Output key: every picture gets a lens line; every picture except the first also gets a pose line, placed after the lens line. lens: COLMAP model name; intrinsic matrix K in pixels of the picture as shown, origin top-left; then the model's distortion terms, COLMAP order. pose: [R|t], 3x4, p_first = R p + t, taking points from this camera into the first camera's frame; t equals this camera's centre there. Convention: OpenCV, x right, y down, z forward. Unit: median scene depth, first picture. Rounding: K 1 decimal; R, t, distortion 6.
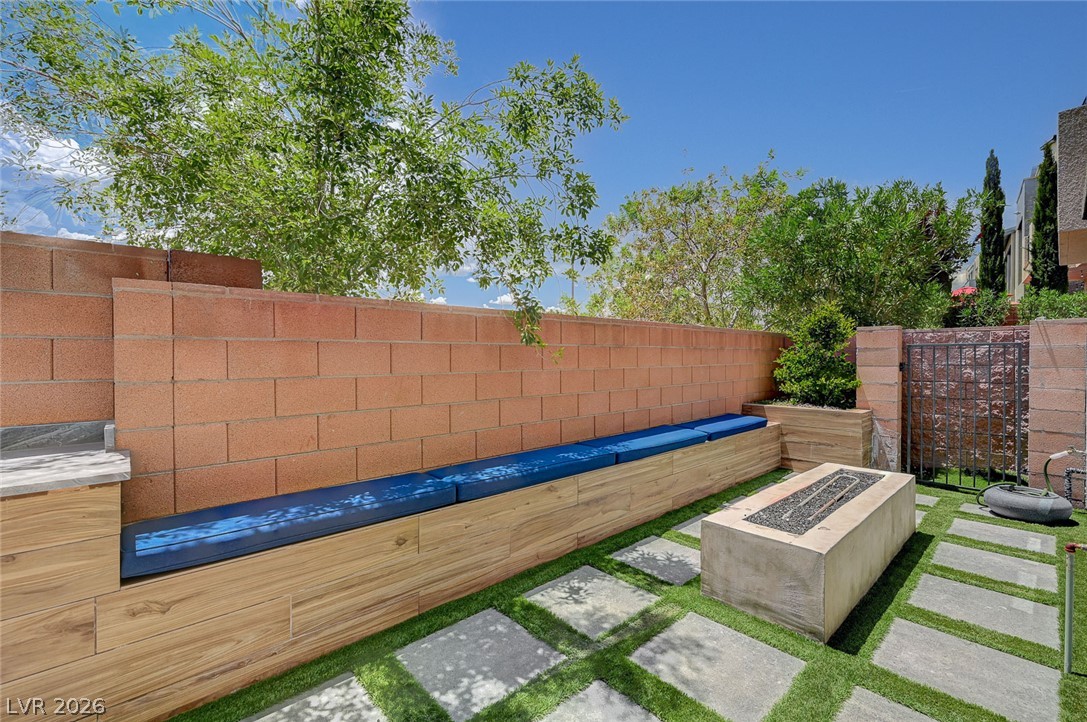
lens RADIAL K [[468.0, 0, 543.5], [0, 468.0, 361.0], [0, 0, 1]] dist [-0.000492, 0.000018]
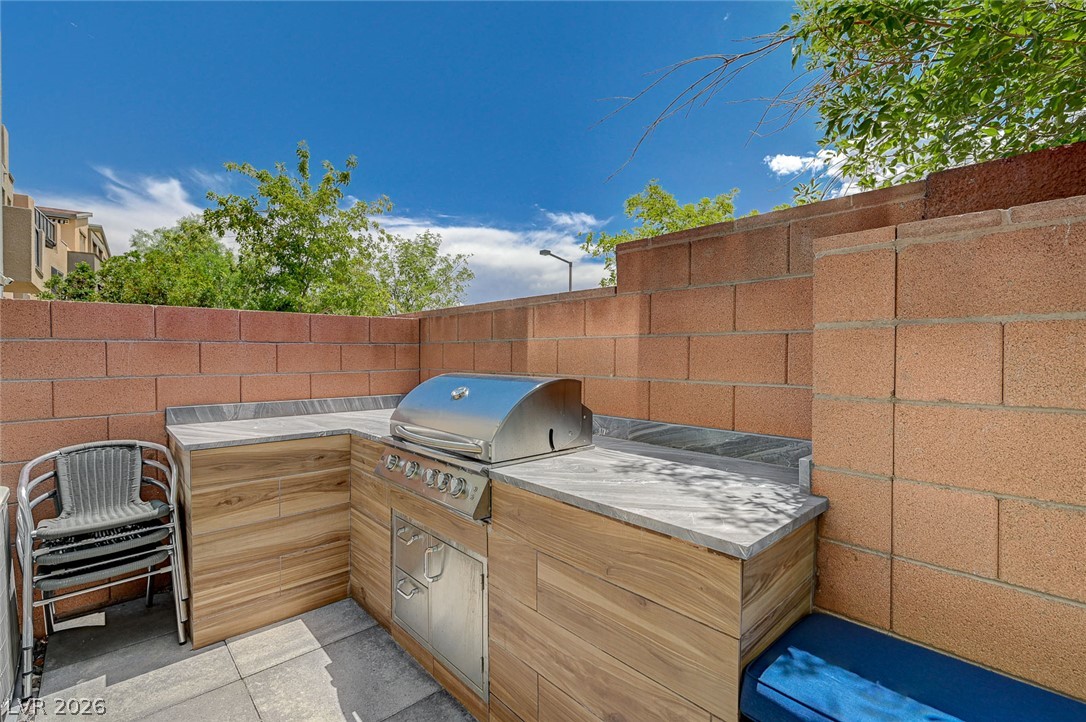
lens RADIAL K [[482.1, 0, 555.2], [0, 482.1, 359.6], [0, 0, 1]] dist [-0.002184, -0.000122]
pose [[0.025856, 0.012749, -0.999584, -0.200606], [-0.013043, 0.999838, 0.012415, -0.006544], [0.999581, 0.012717, 0.026018, 0.529483]]
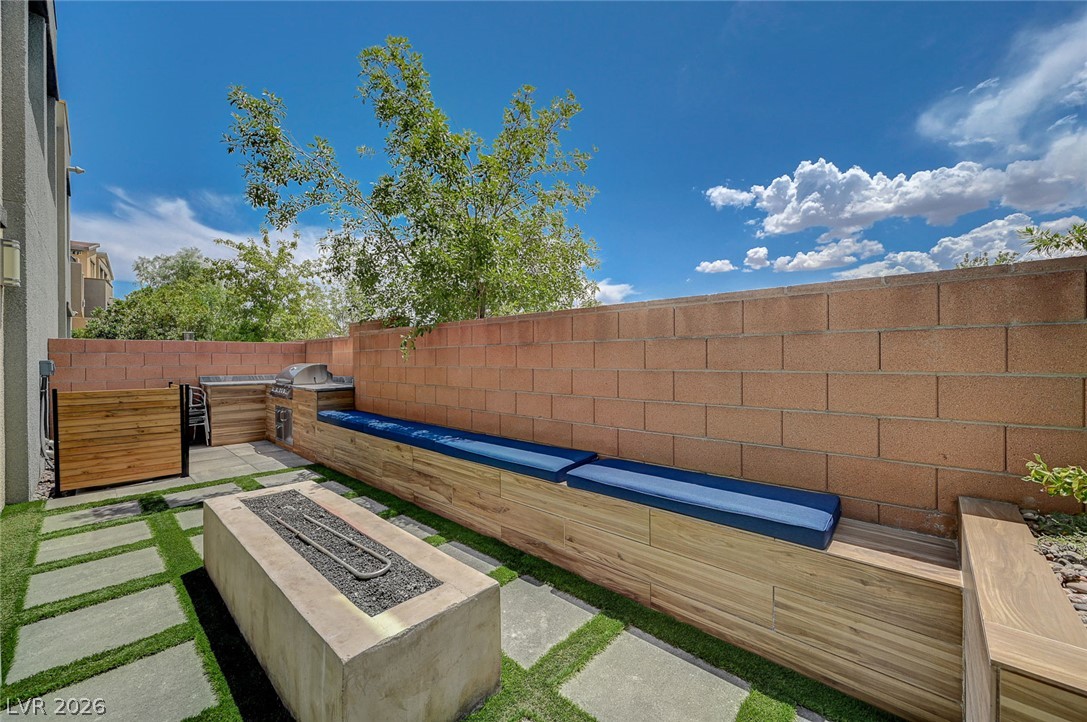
lens RADIAL K [[430.8, 0, 546.9], [0, 430.8, 360.4], [0, 0, 1]] dist [0.000743, -0.000379]
pose [[0.084635, 0.006866, -0.996388, 1.836896], [-0.006922, 0.999956, 0.006302, -0.009325], [0.996388, 0.006364, 0.084679, 1.793337]]
